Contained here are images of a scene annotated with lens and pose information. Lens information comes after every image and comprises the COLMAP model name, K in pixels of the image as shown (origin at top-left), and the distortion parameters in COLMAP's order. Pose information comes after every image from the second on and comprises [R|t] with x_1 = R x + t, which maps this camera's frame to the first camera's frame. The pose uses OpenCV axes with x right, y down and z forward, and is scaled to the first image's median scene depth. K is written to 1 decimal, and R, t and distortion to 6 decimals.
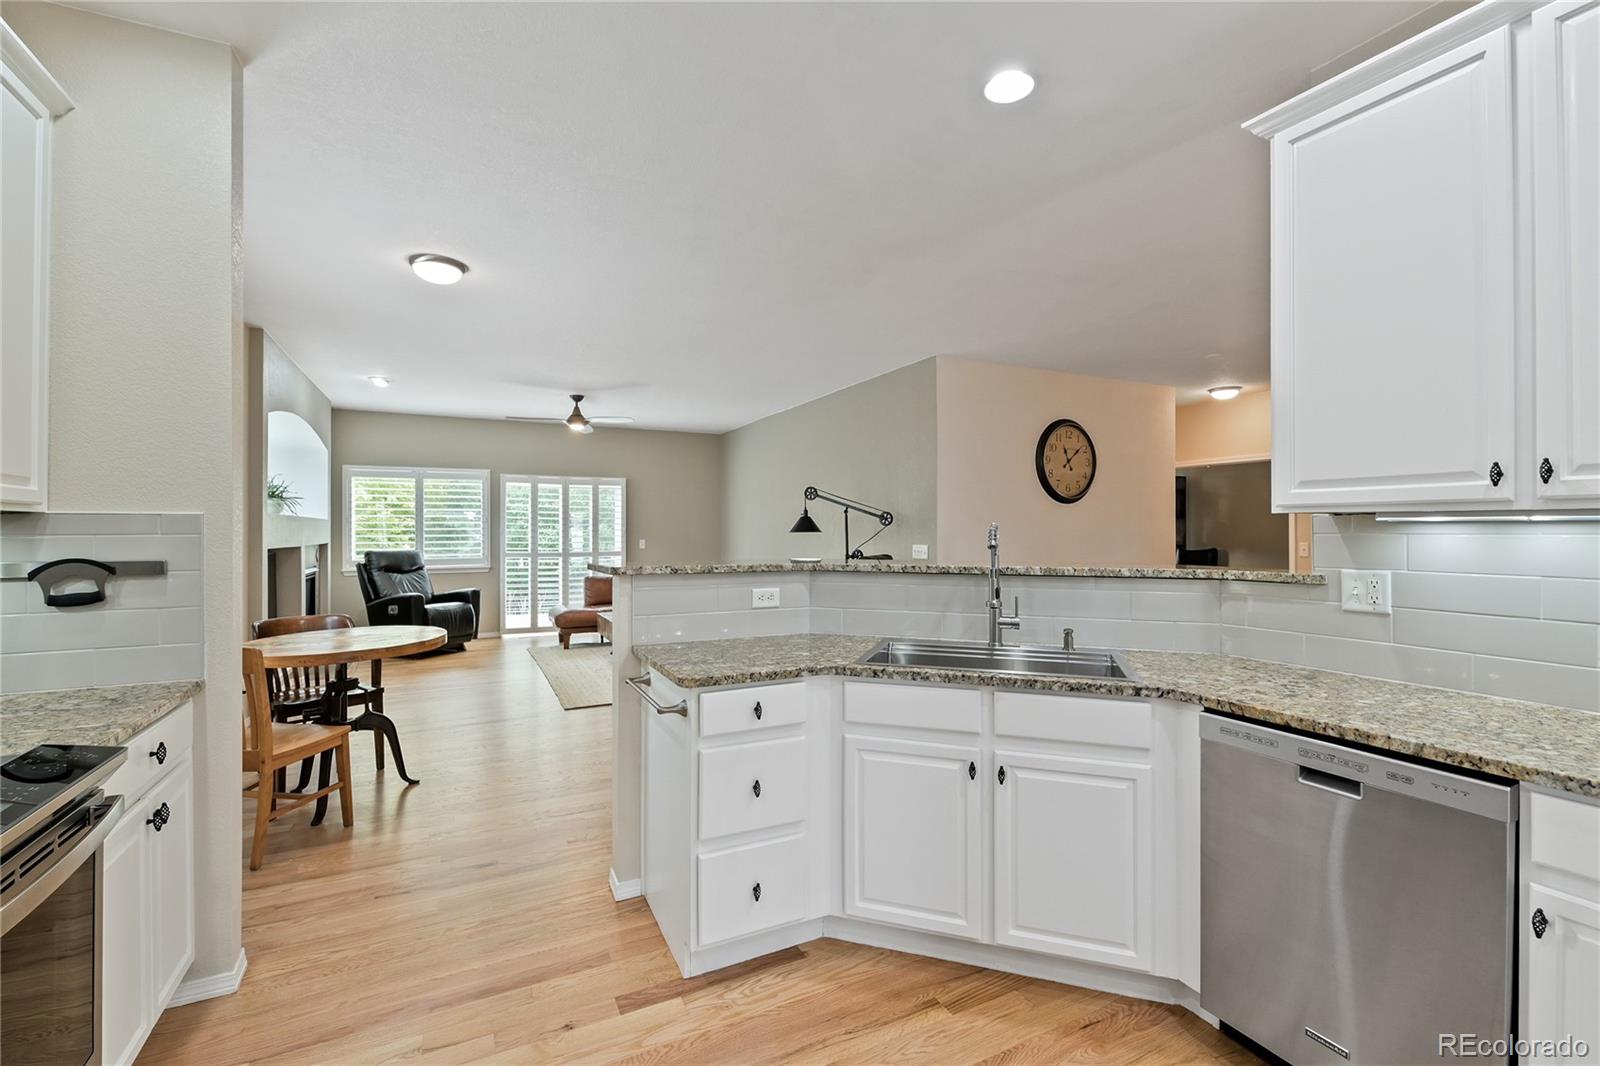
lens RADIAL K [[682.4, 0, 805.1], [0, 682.4, 526.5], [0, 0, 1]] dist [0.005468, 0.000047]
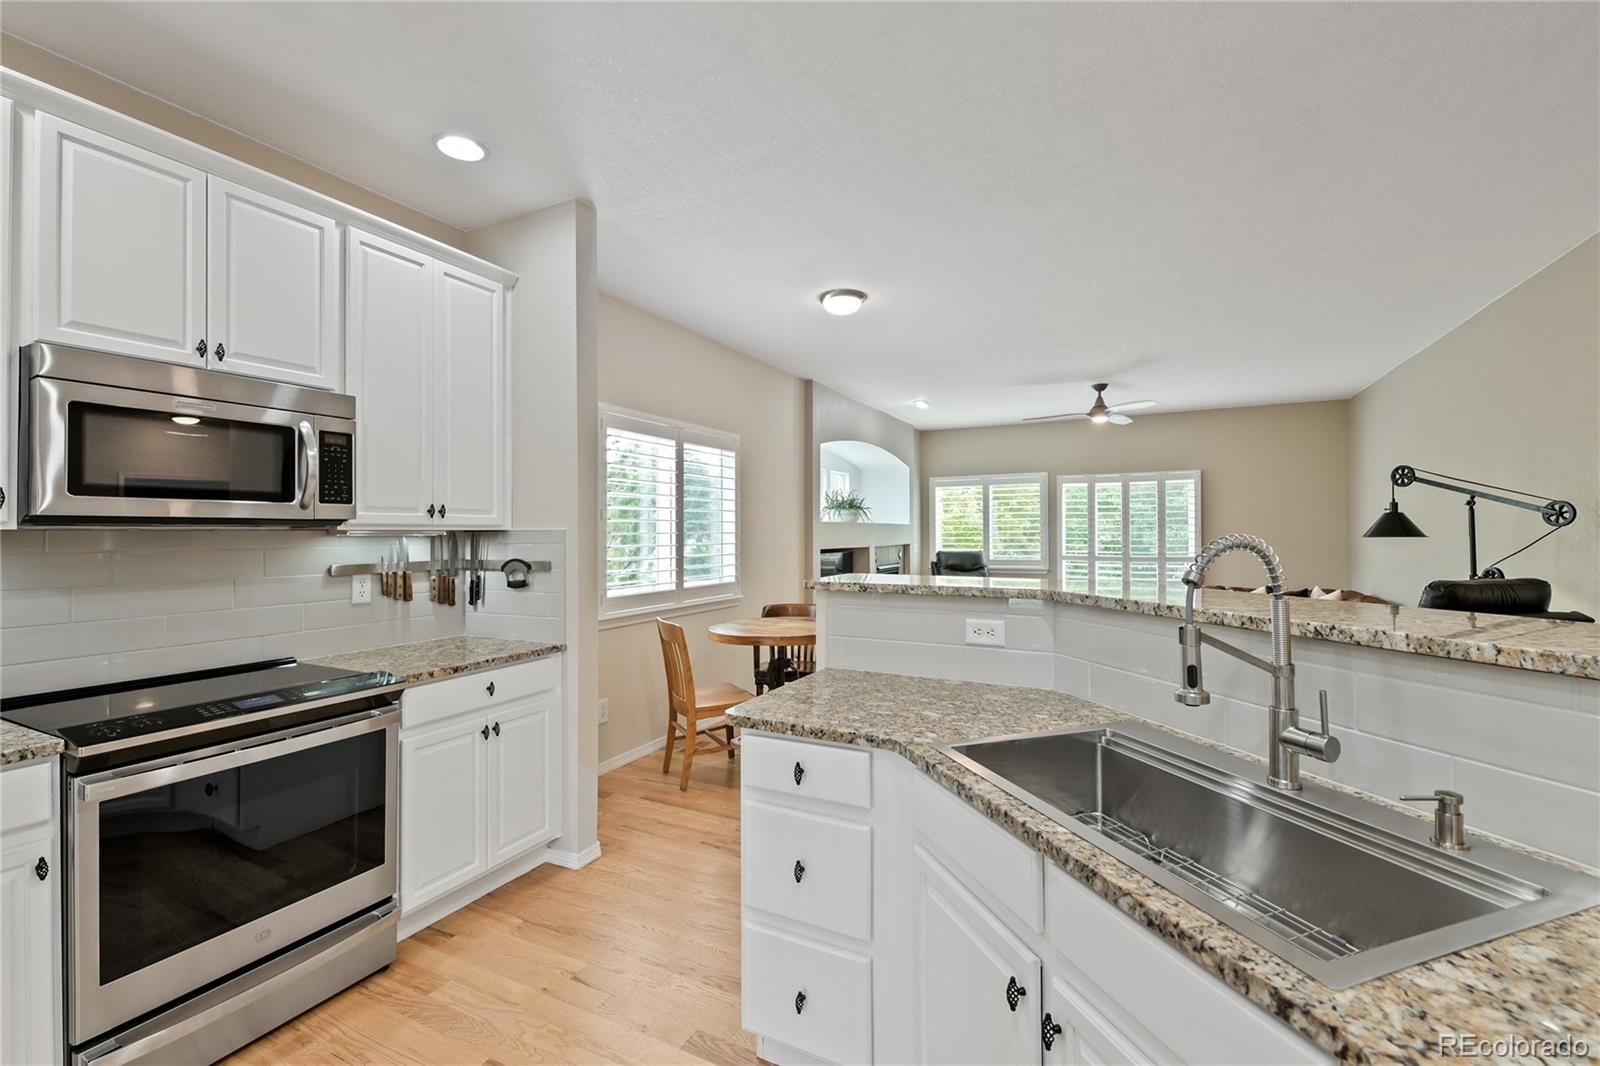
lens RADIAL K [[682.4, 0, 805.1], [0, 682.4, 526.5], [0, 0, 1]] dist [0.005468, 0.000047]
pose [[0.602513, -0.009703, -0.798050, 0.148147], [0.010492, 0.999936, -0.004236, -0.003623], [0.798040, -0.005821, 0.602576, 0.136689]]
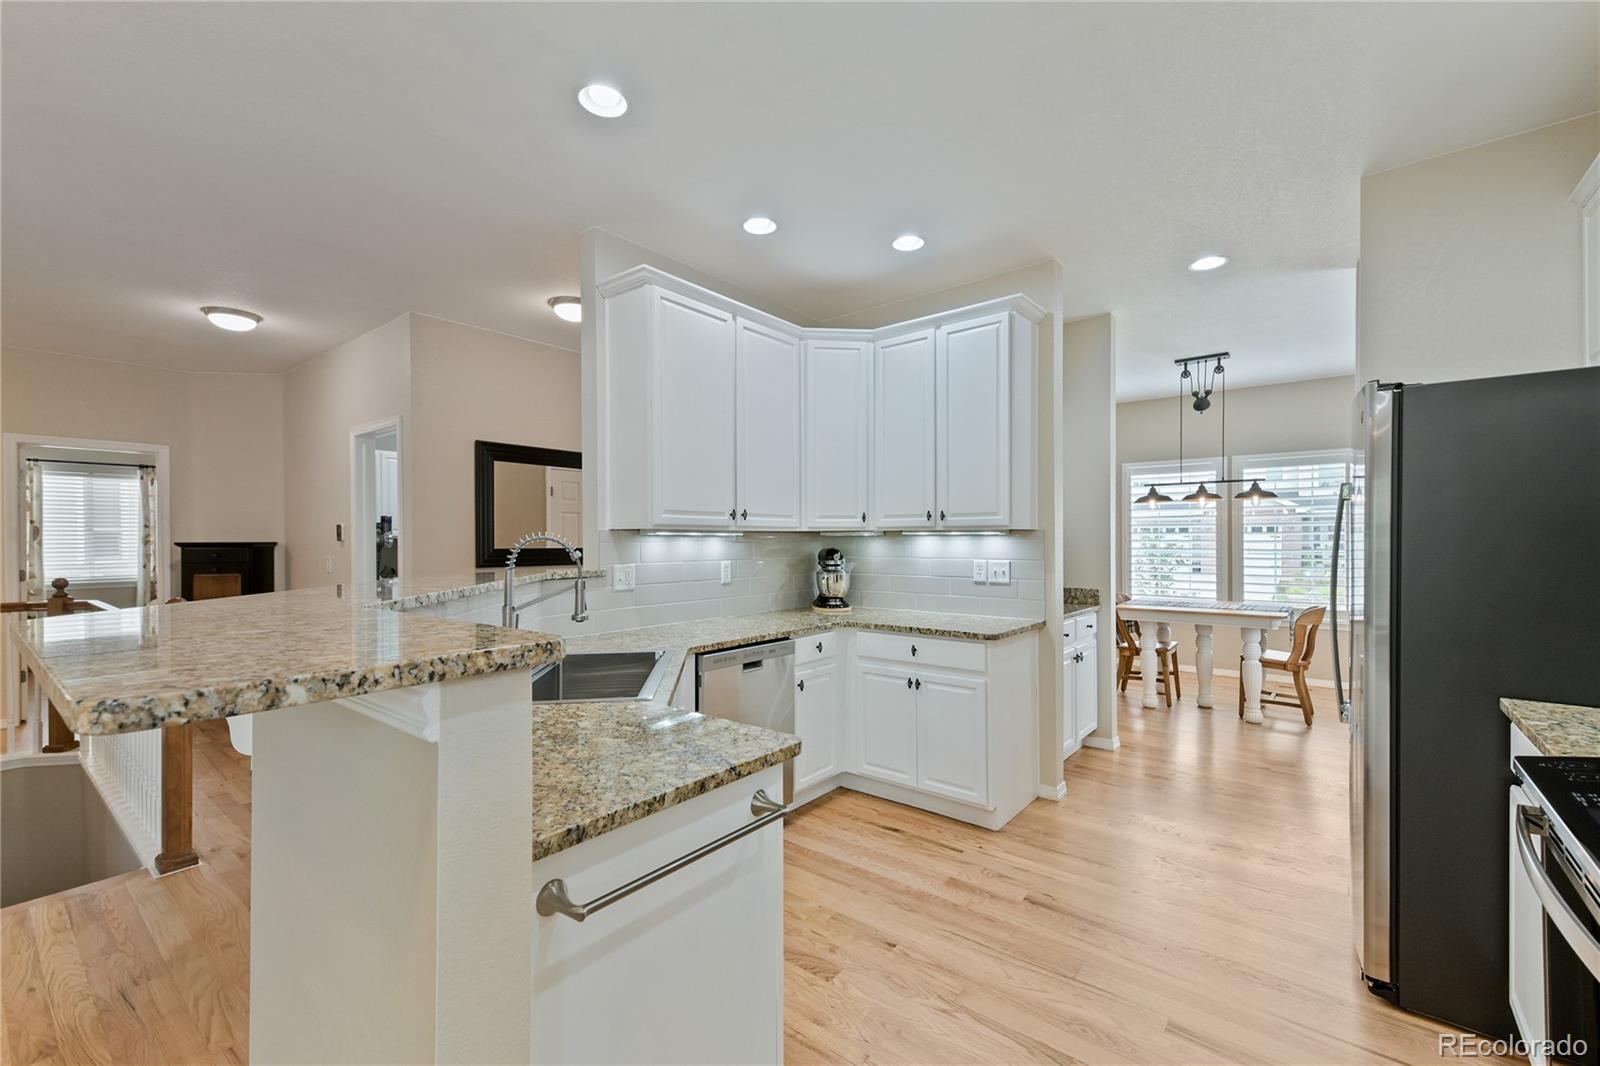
lens RADIAL K [[683.7, 0, 809.8], [0, 683.7, 532.6], [0, 0, 1]] dist [0.001091, 0.000096]
pose [[-0.431424, 0.008773, 0.902106, -0.209505], [-0.002529, 0.999937, -0.010933, 0.001153], [-0.902146, -0.006998, -0.431375, 0.325354]]
